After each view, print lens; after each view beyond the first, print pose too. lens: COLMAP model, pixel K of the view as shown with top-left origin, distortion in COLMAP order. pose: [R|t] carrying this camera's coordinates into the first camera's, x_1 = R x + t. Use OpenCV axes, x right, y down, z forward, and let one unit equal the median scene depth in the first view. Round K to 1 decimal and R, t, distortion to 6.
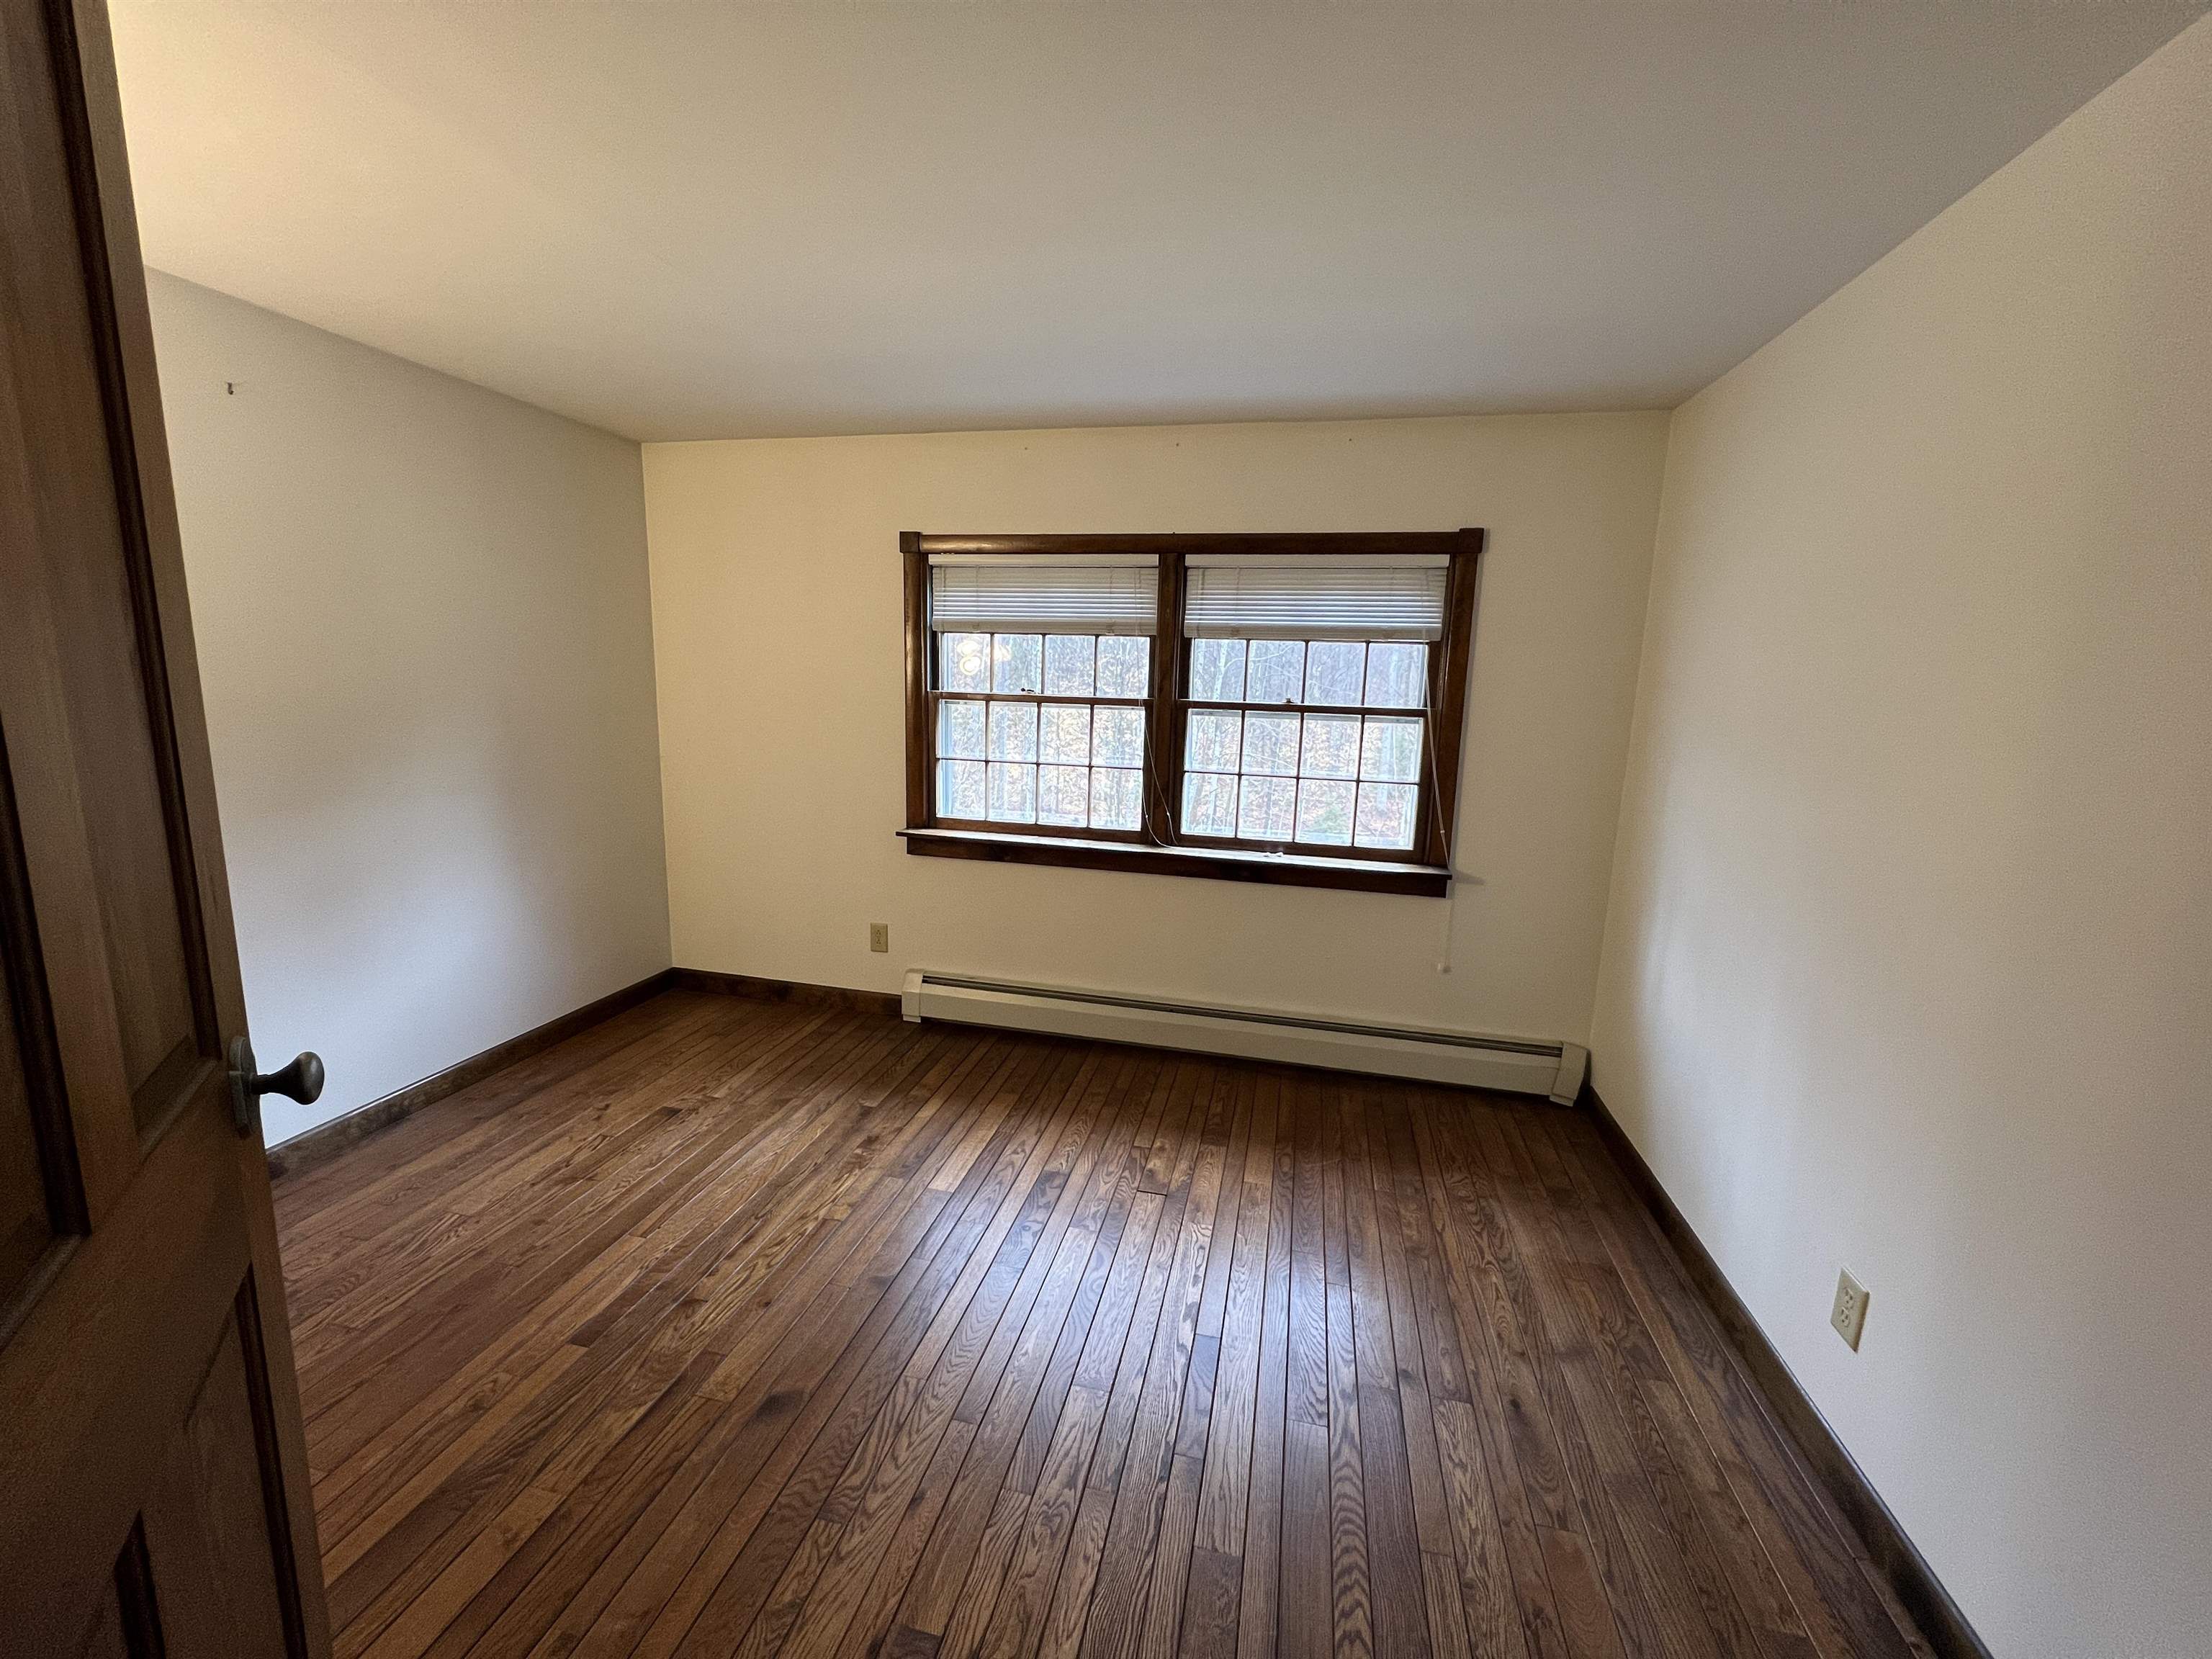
lens RADIAL K [[878.3, 0, 1106.0], [0, 878.3, 829.5], [0, 0, 1]] dist [-0.003471, -0.000338]
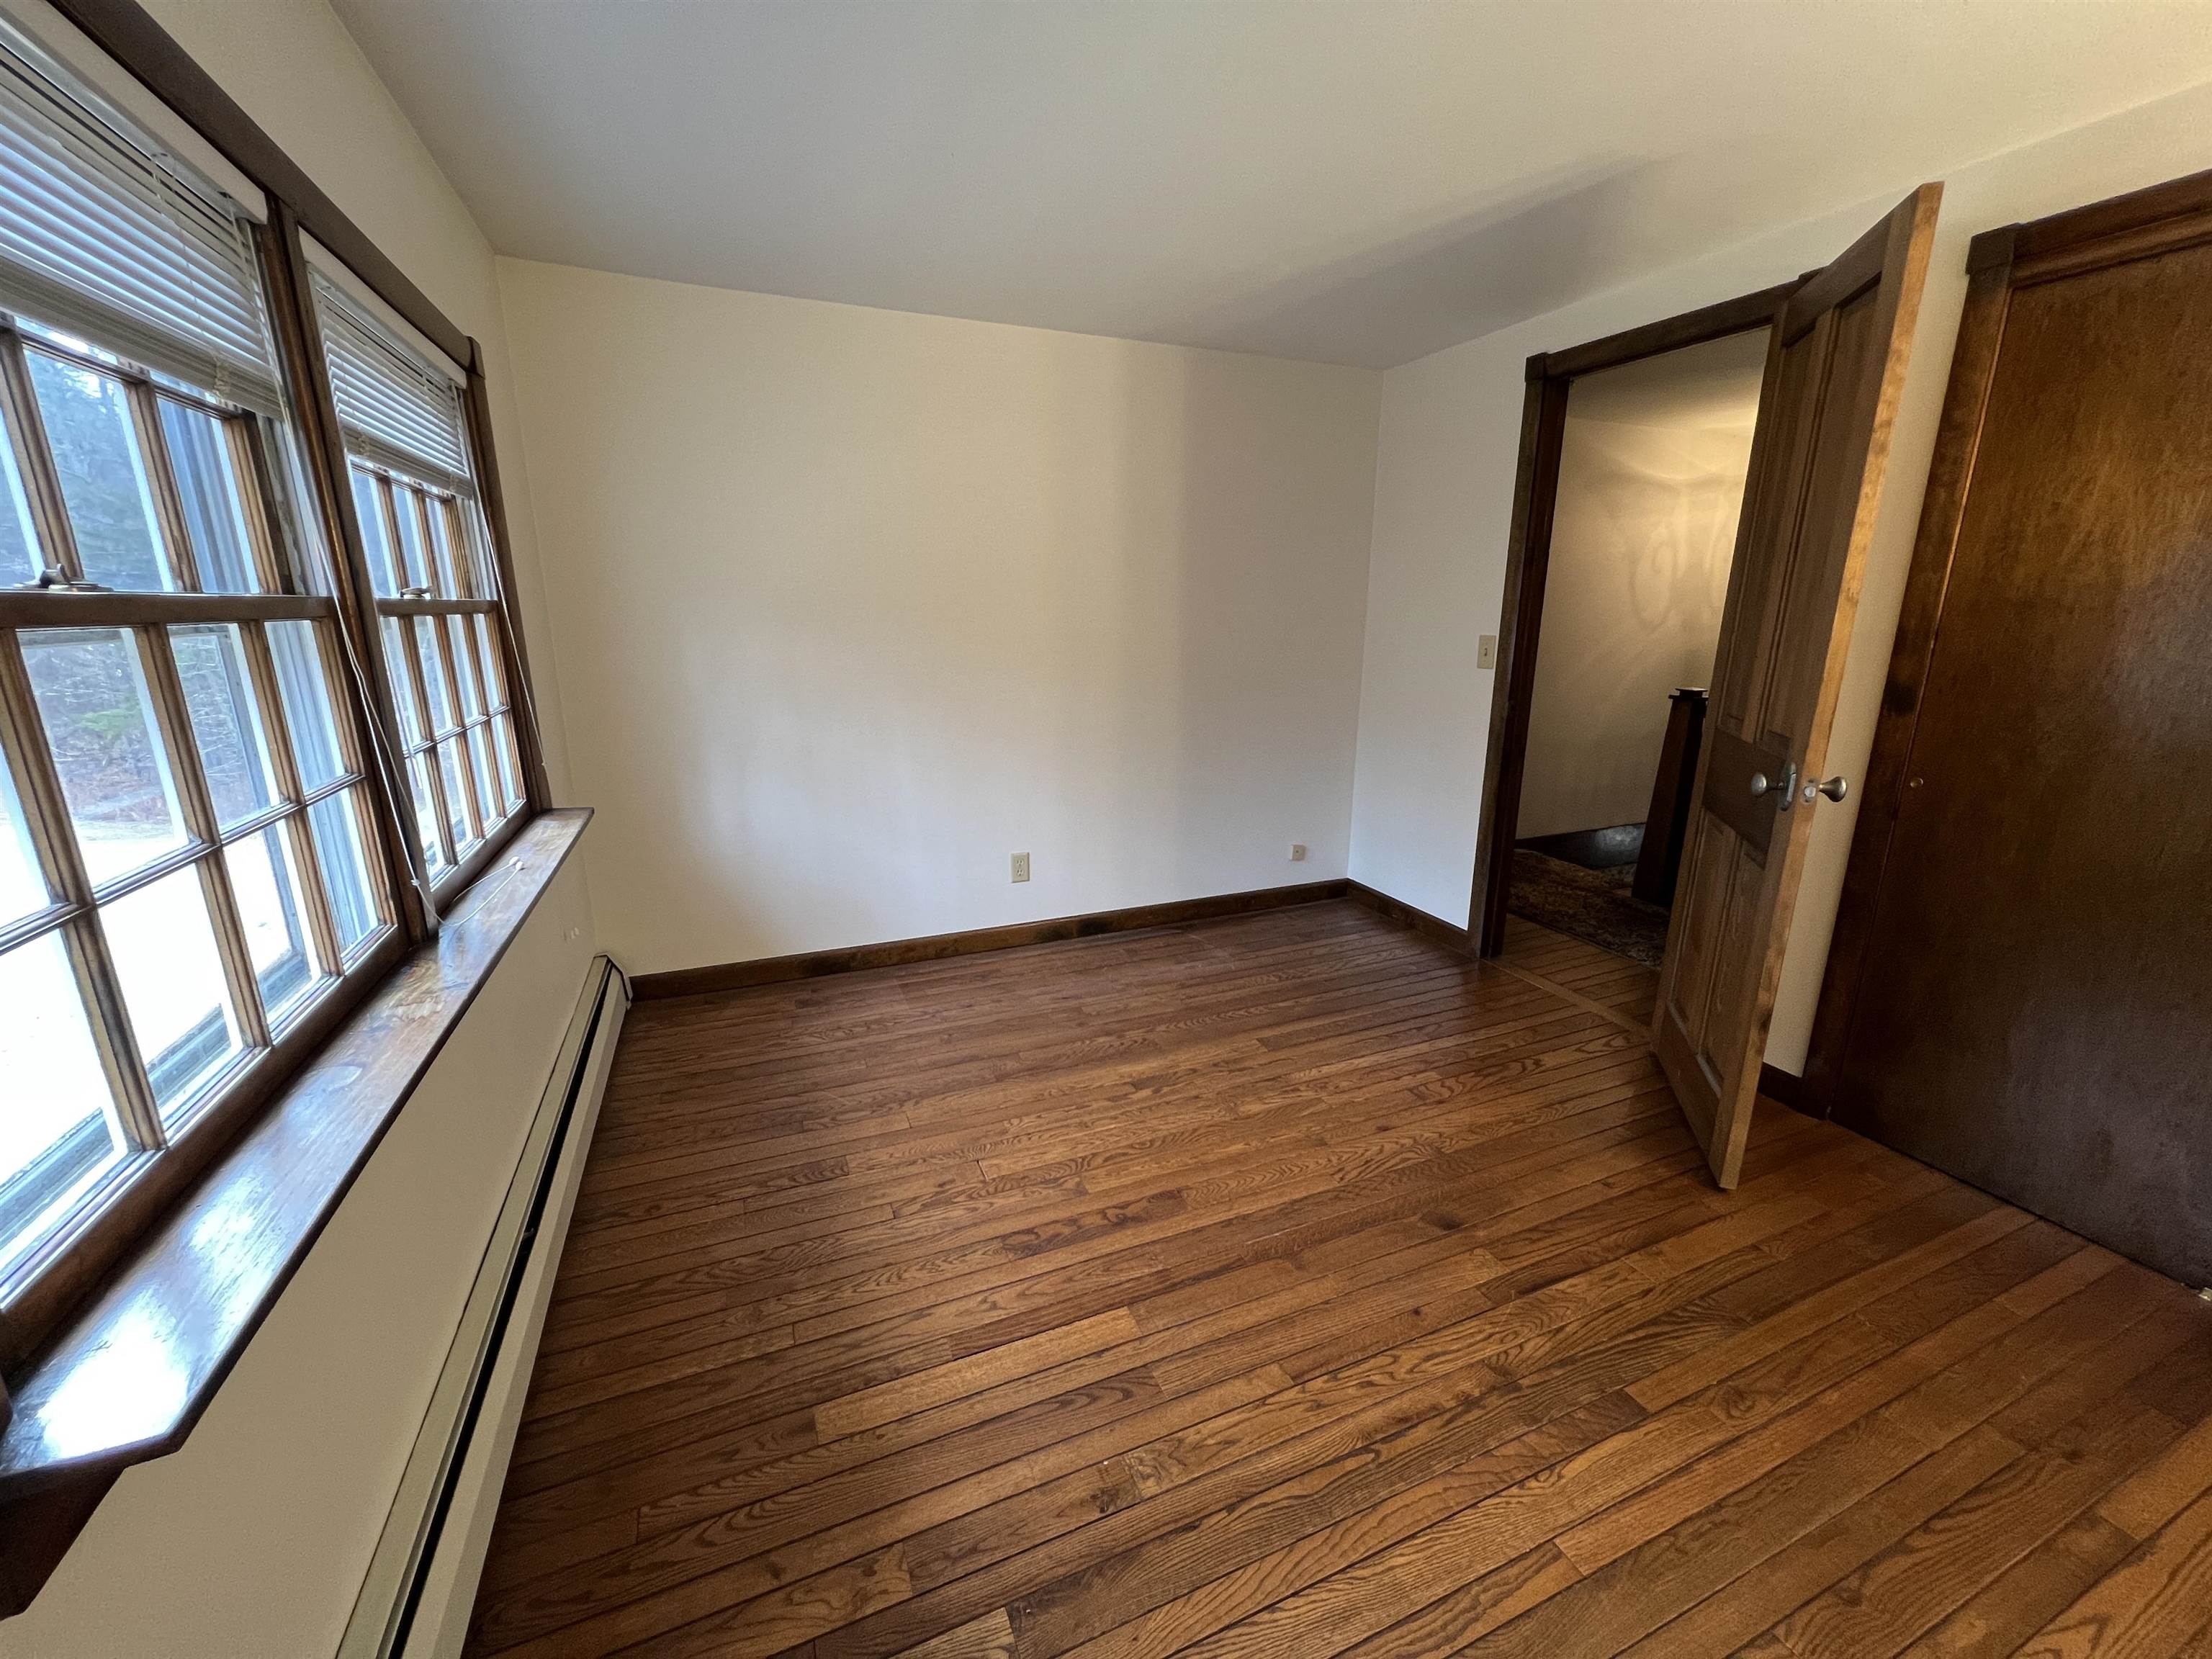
lens RADIAL K [[878.3, 0, 1106.0], [0, 878.3, 829.5], [0, 0, 1]] dist [-0.003471, -0.000338]
pose [[-0.583304, -0.231803, 0.778476, -0.756036], [0.116640, 0.924576, 0.362703, -0.244413], [-0.803836, 0.302367, -0.512271, 1.517841]]
